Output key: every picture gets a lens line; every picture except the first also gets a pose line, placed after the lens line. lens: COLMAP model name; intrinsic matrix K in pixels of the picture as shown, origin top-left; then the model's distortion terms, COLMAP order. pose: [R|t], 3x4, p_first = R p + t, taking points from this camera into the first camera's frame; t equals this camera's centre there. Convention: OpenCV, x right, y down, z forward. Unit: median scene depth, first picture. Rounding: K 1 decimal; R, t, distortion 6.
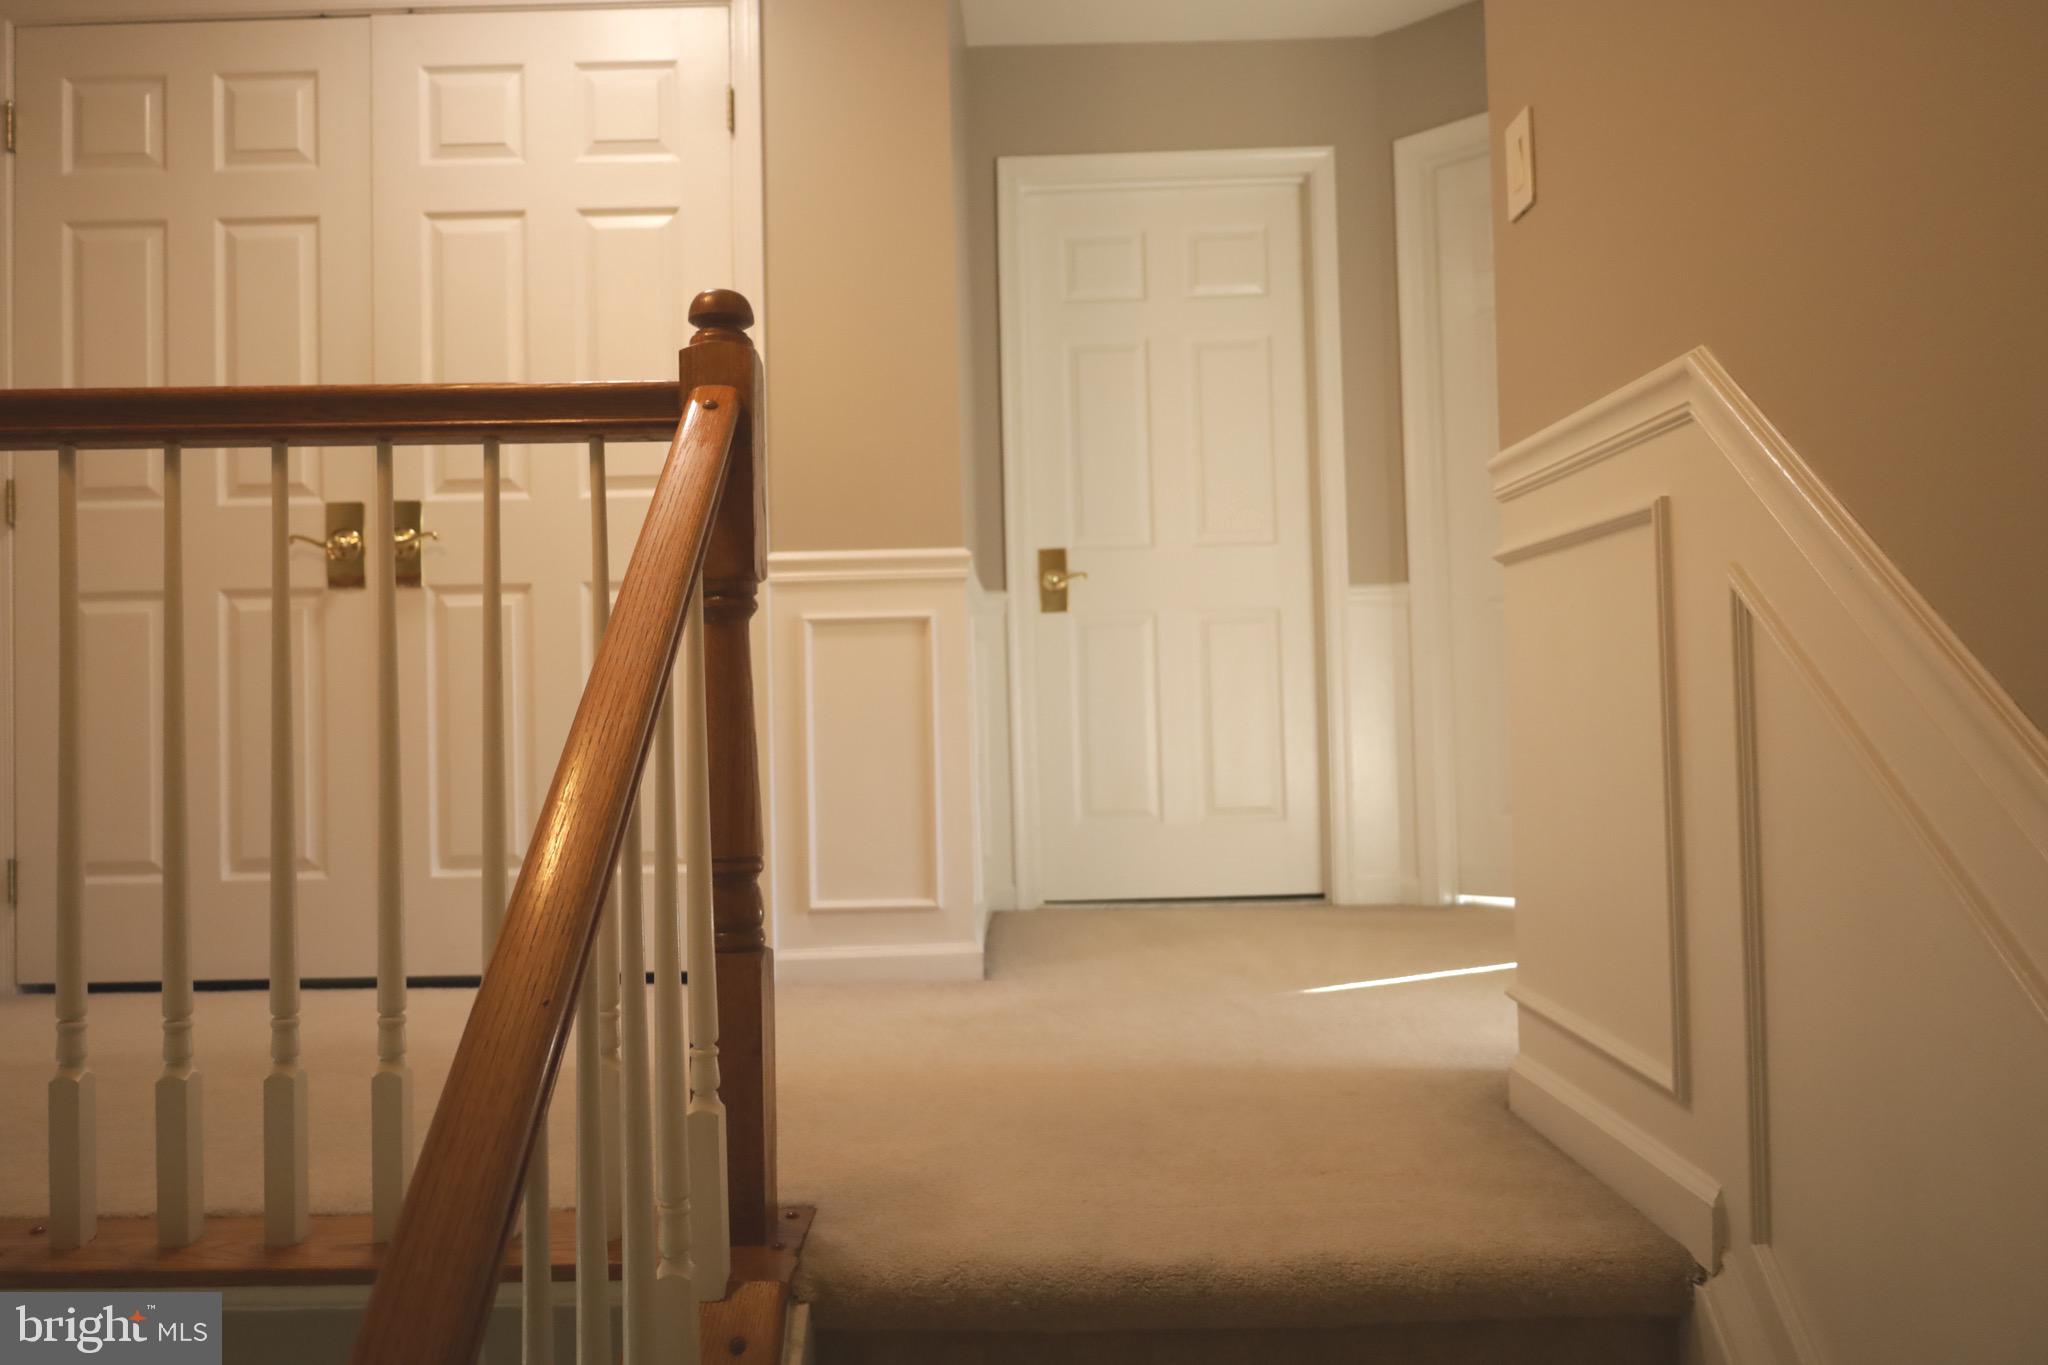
lens RADIAL K [[1400.4, 0, 1036.5], [0, 1400.4, 679.5], [0, 0, 1]] dist [-0.006645, 0.000685]
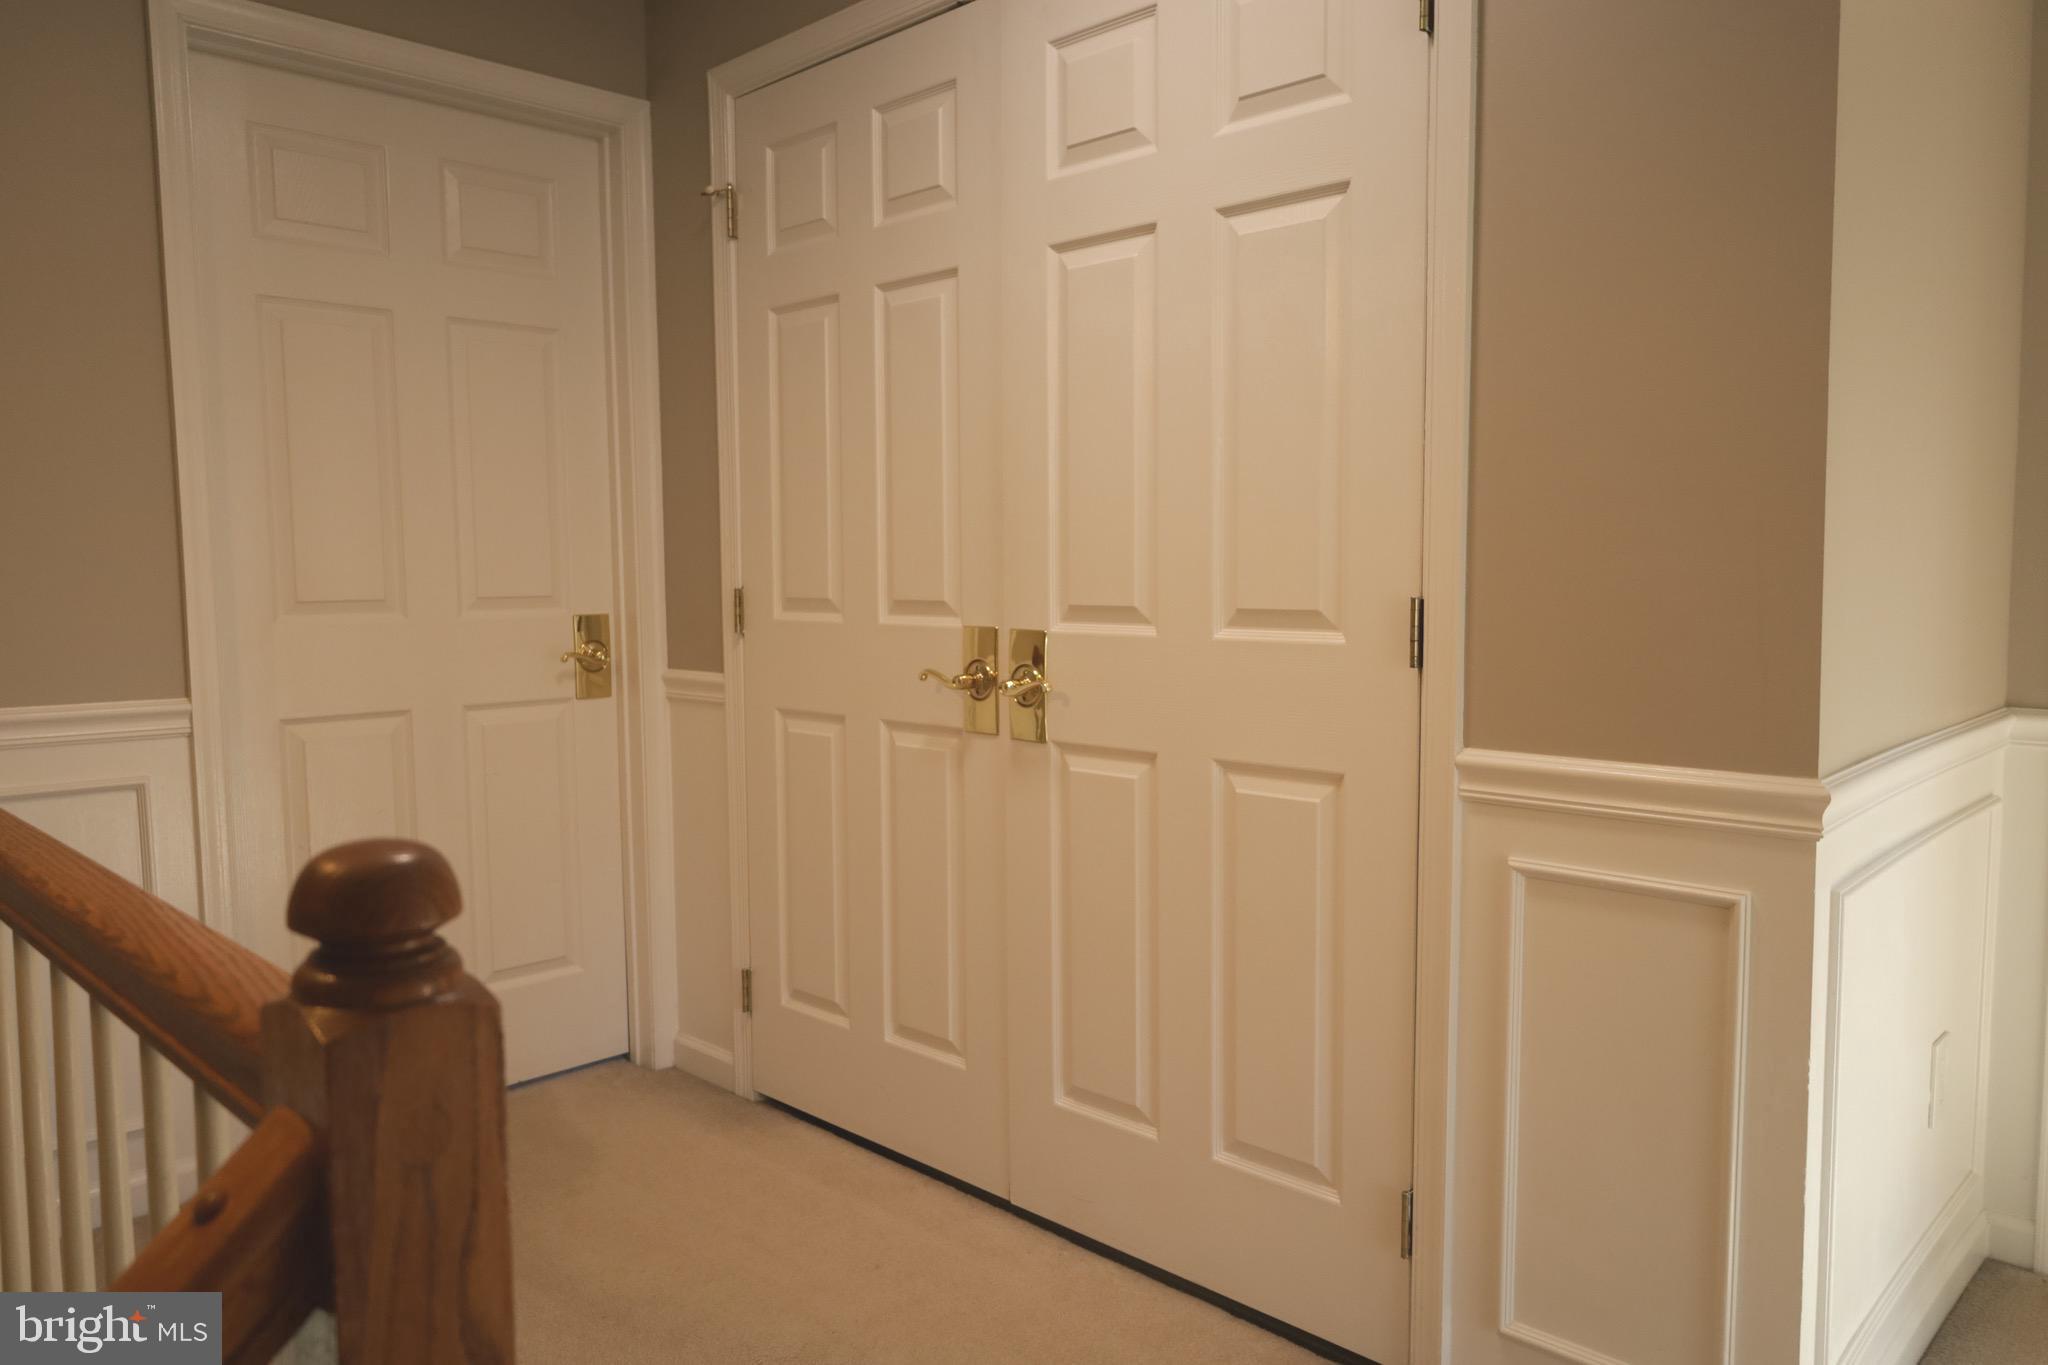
lens RADIAL K [[1400.4, 0, 1014.9], [0, 1400.4, 694.0], [0, 0, 1]] dist [-0.006645, 0.000685]
pose [[0.715220, 0.081276, -0.694158, 0.087762], [0.003711, 0.992760, 0.120061, -0.185483], [0.698890, -0.088446, 0.709740, 0.433017]]
